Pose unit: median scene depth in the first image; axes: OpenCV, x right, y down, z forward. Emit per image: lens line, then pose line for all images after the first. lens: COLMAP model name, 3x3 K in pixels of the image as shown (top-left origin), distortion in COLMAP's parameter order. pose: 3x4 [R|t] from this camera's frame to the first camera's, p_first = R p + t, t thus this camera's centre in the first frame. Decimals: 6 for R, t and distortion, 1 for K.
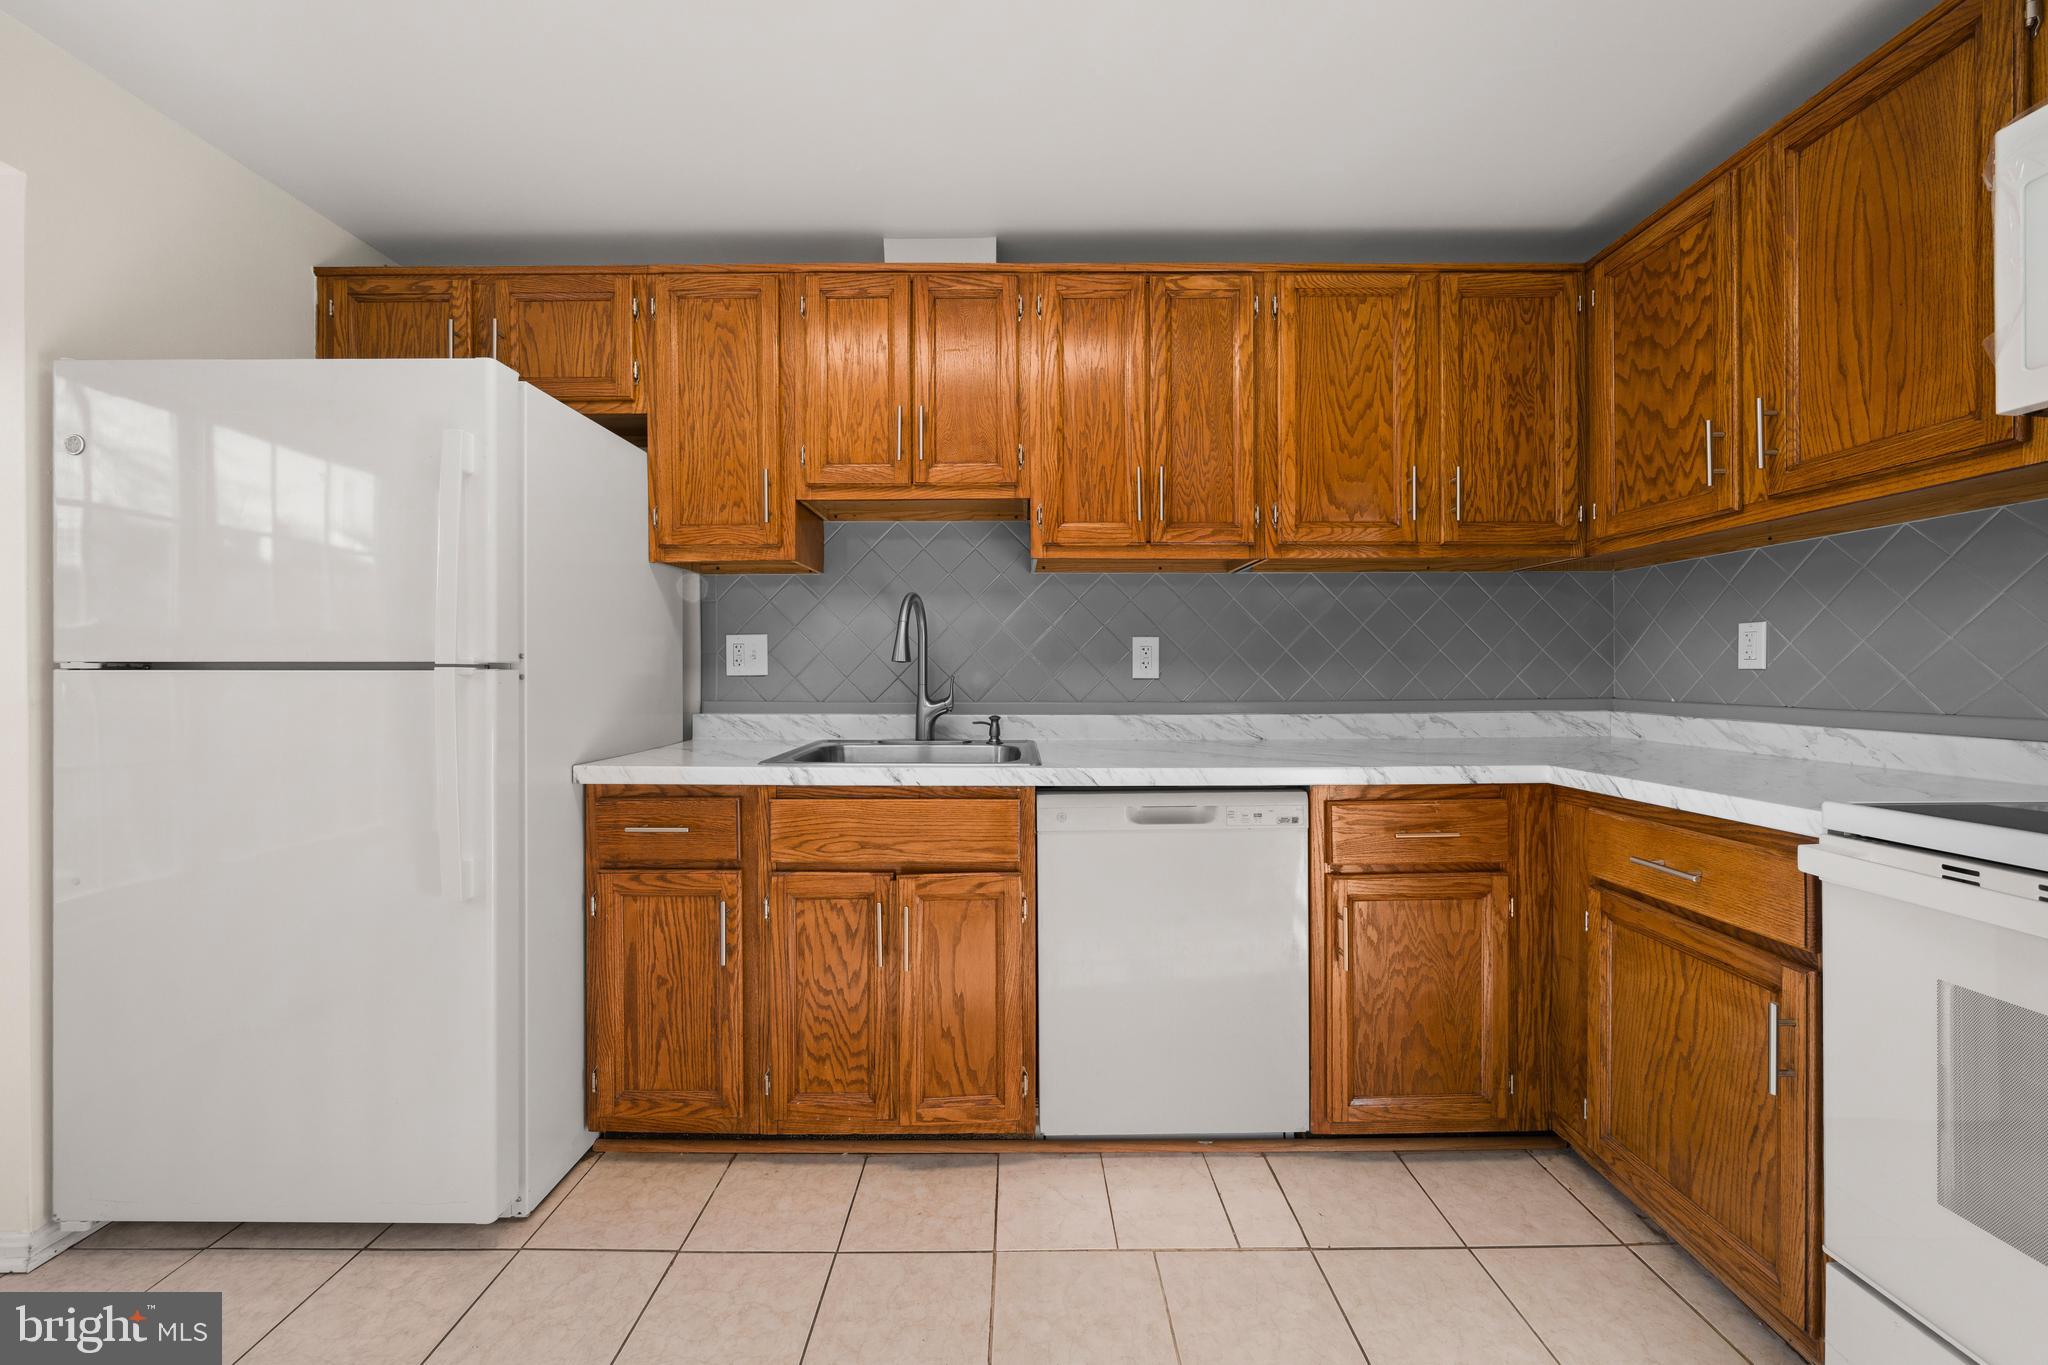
lens RADIAL K [[766.8, 0, 1024.4], [0, 766.8, 674.9], [0, 0, 1]] dist [-0.003197, -0.000488]
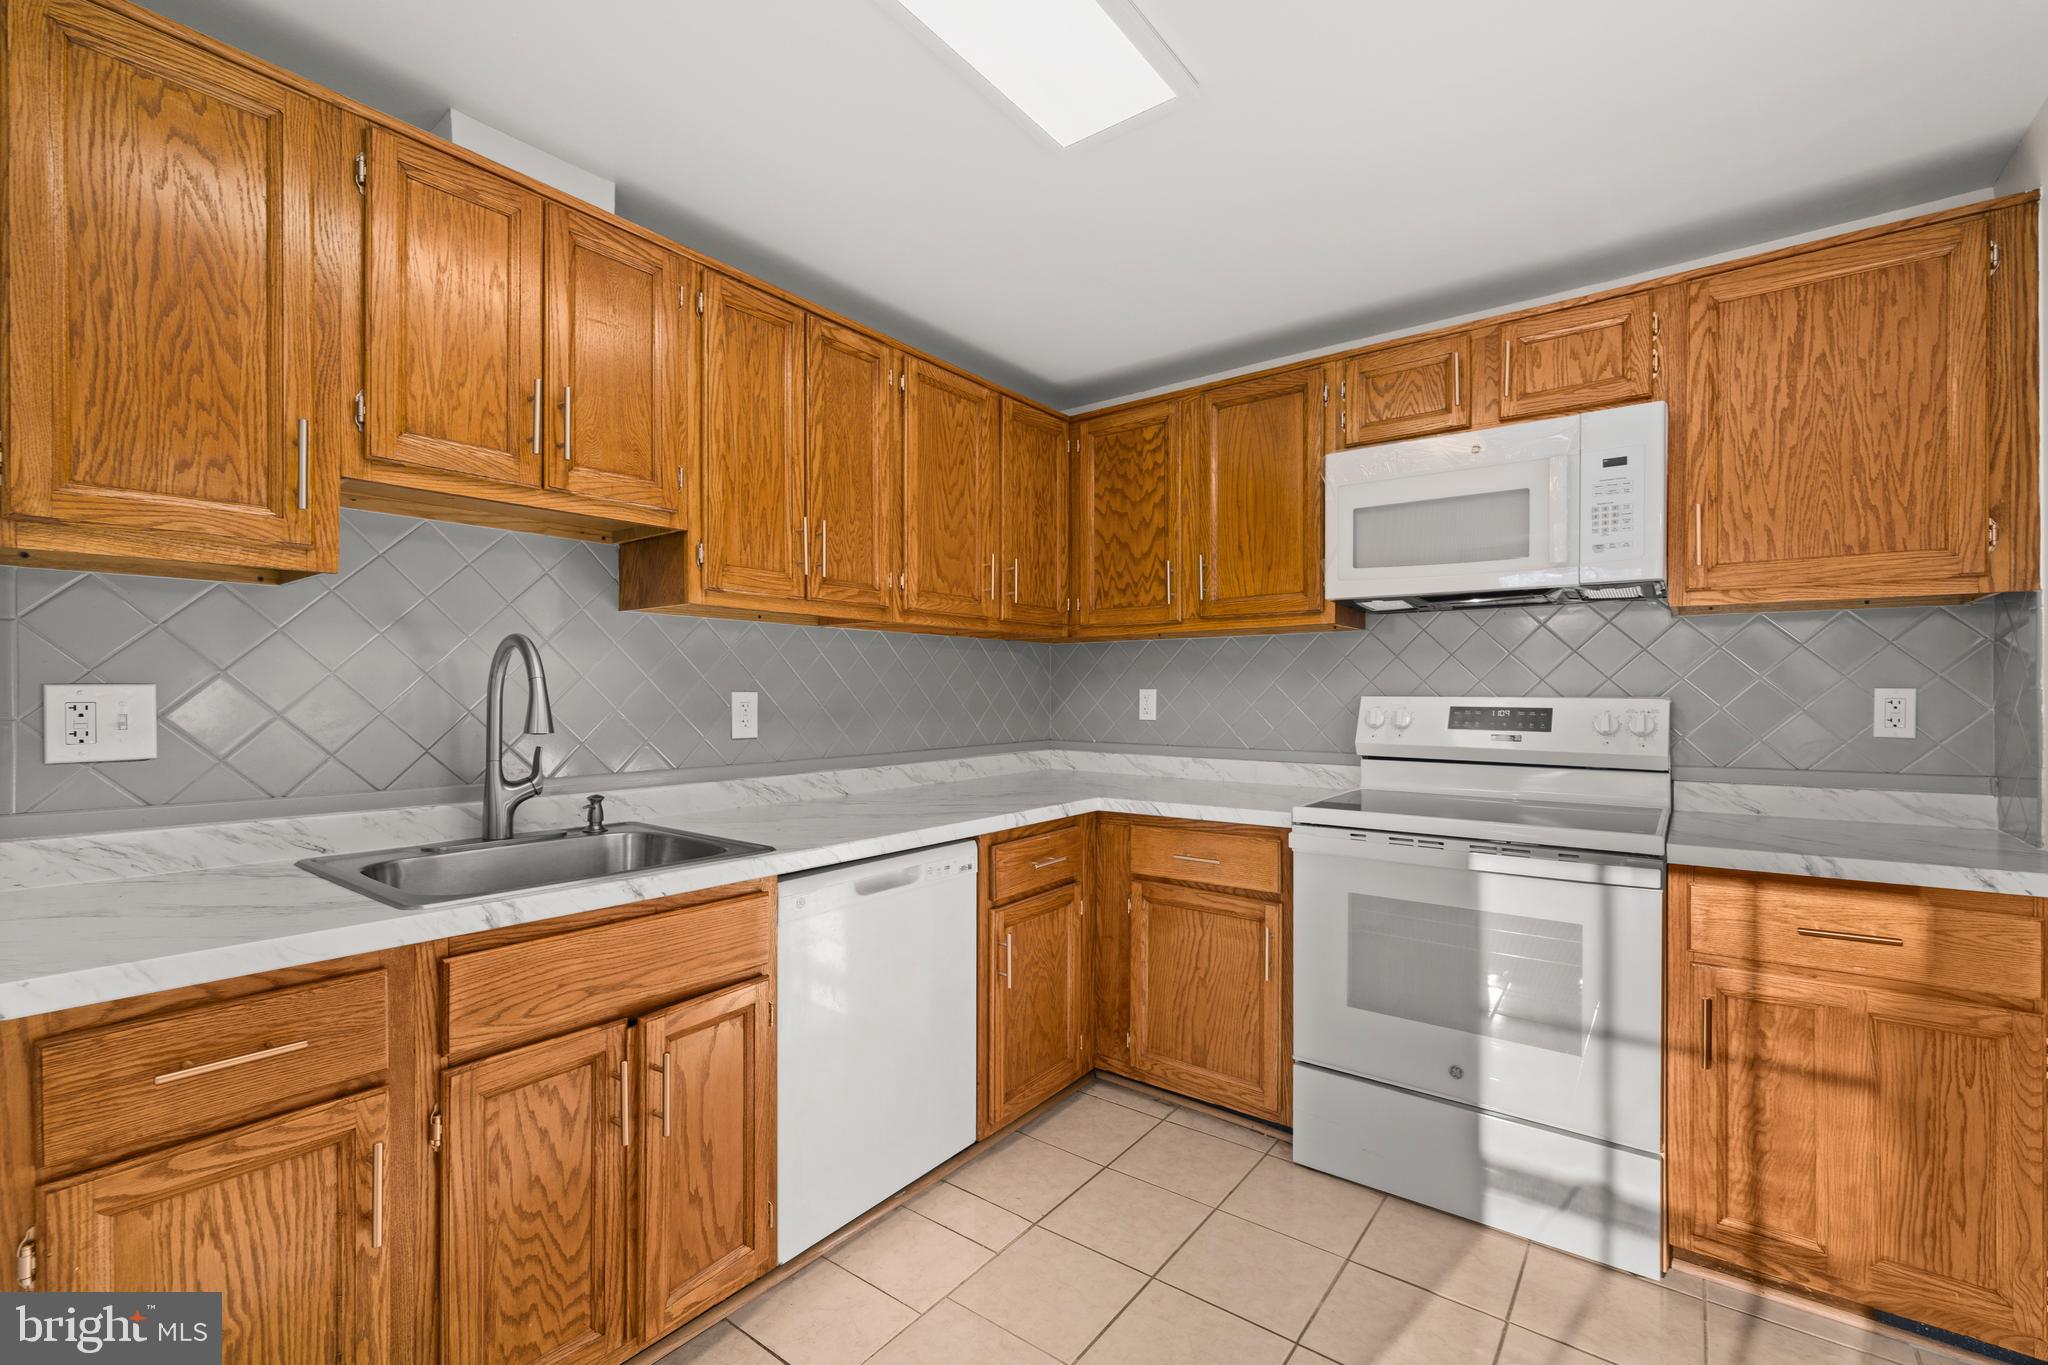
lens RADIAL K [[877.4, 0, 1026.2], [0, 877.4, 694.9], [0, 0, 1]] dist [0.002802, -0.001653]
pose [[0.608603, 0.000923, 0.793474, -0.604575], [-0.000278, 1.000000, -0.000951, -0.059774], [-0.793475, 0.000358, 0.608603, 0.150728]]
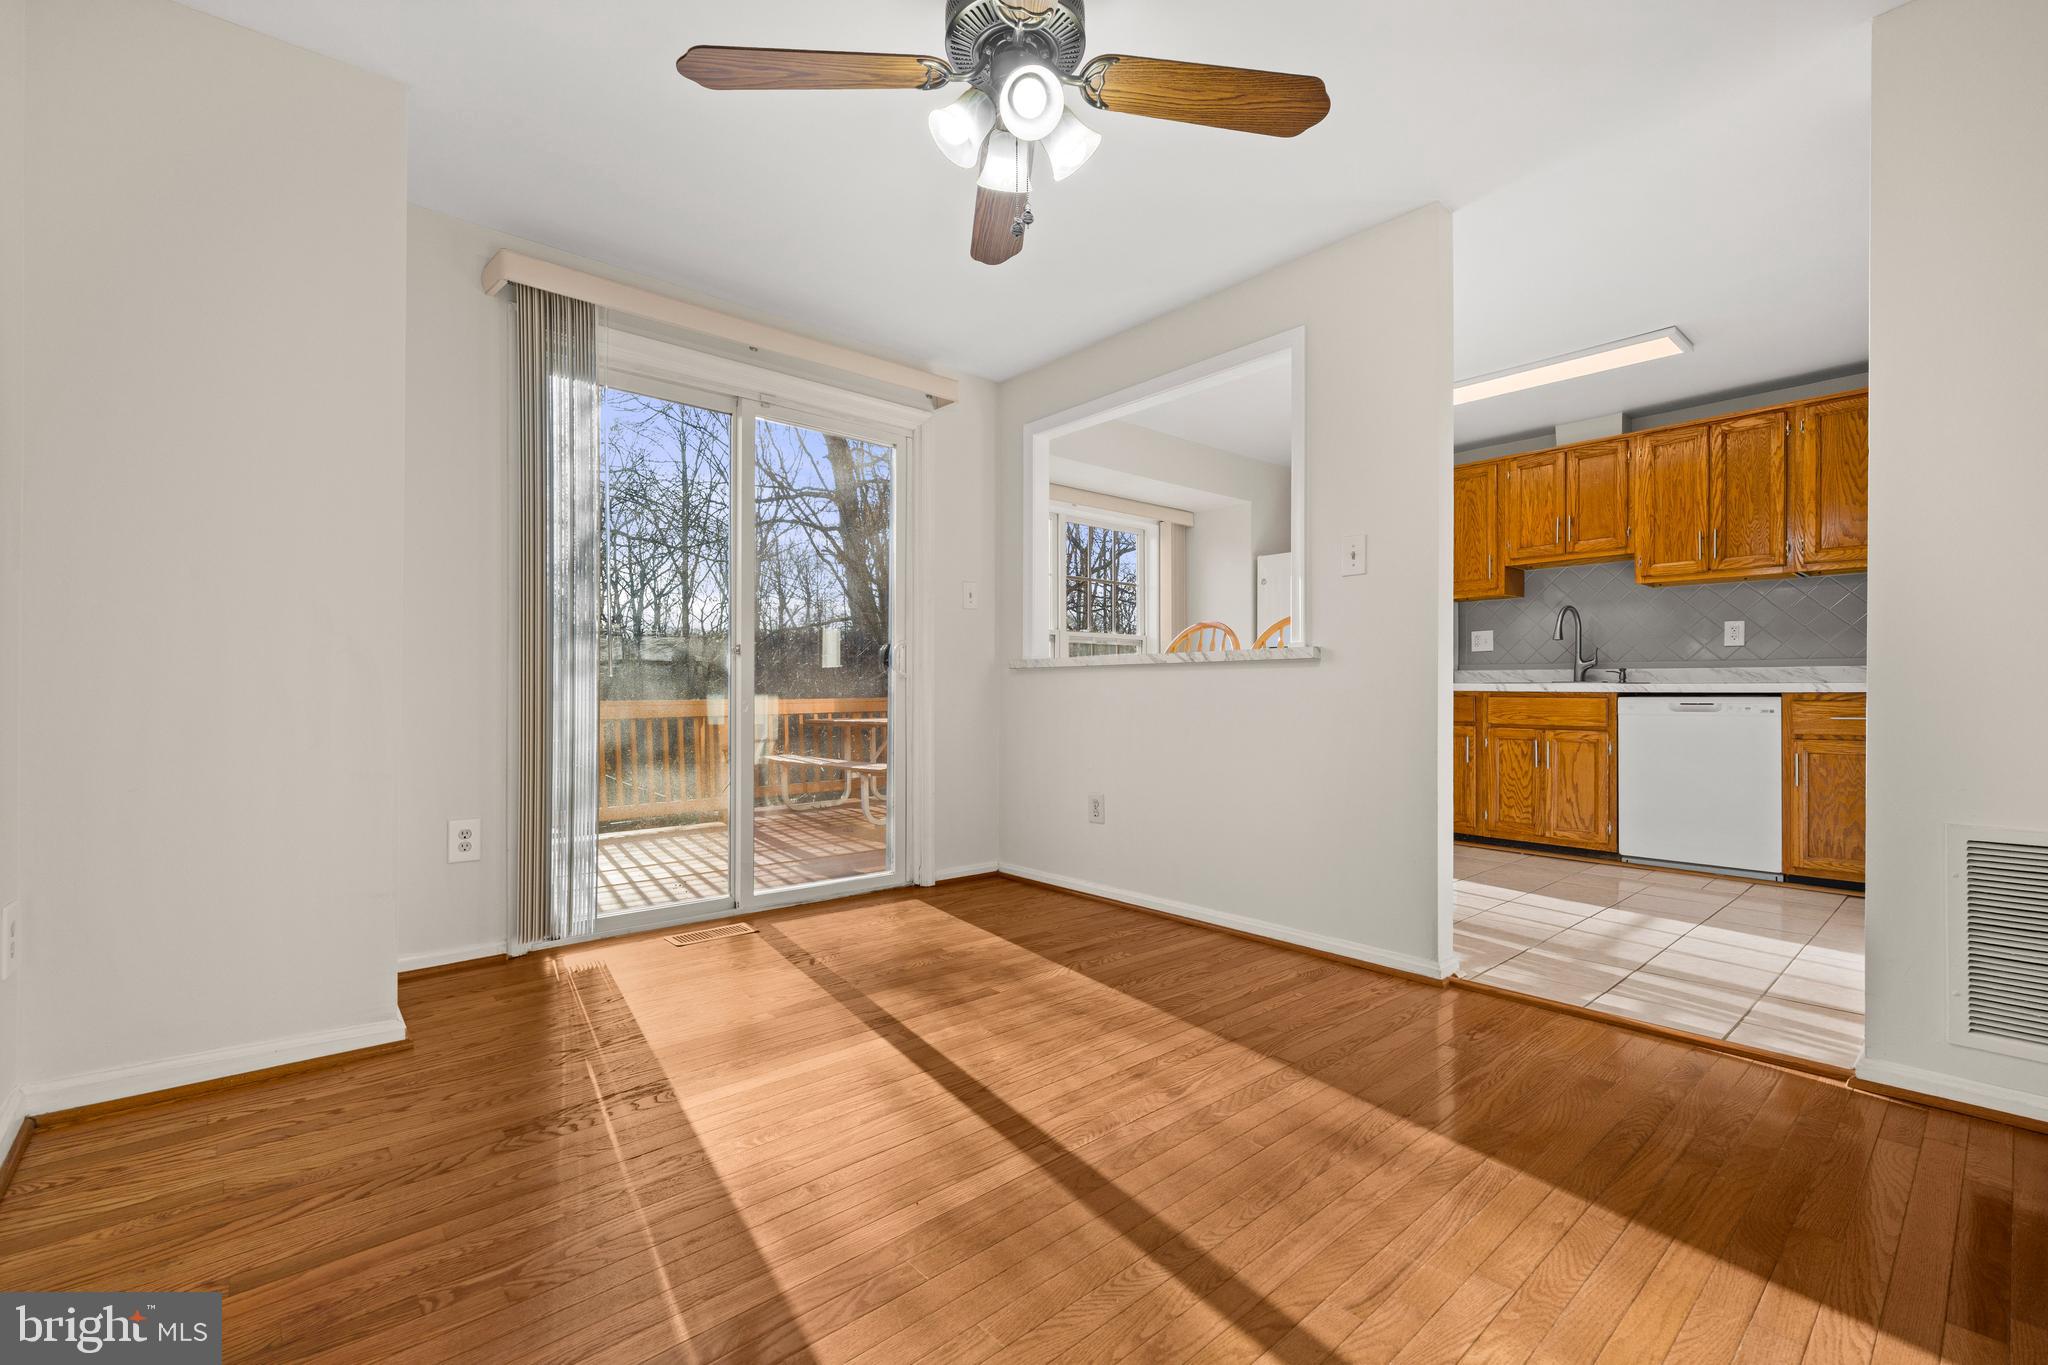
lens RADIAL K [[877.4, 0, 1021.3], [0, 877.4, 694.4], [0, 0, 1]] dist [0.002802, -0.001653]
pose [[0.653364, 0.007502, -0.757007, 0.783022], [-0.003633, 0.999970, 0.006775, 0.136372], [0.757035, -0.001676, 0.653372, -1.877793]]
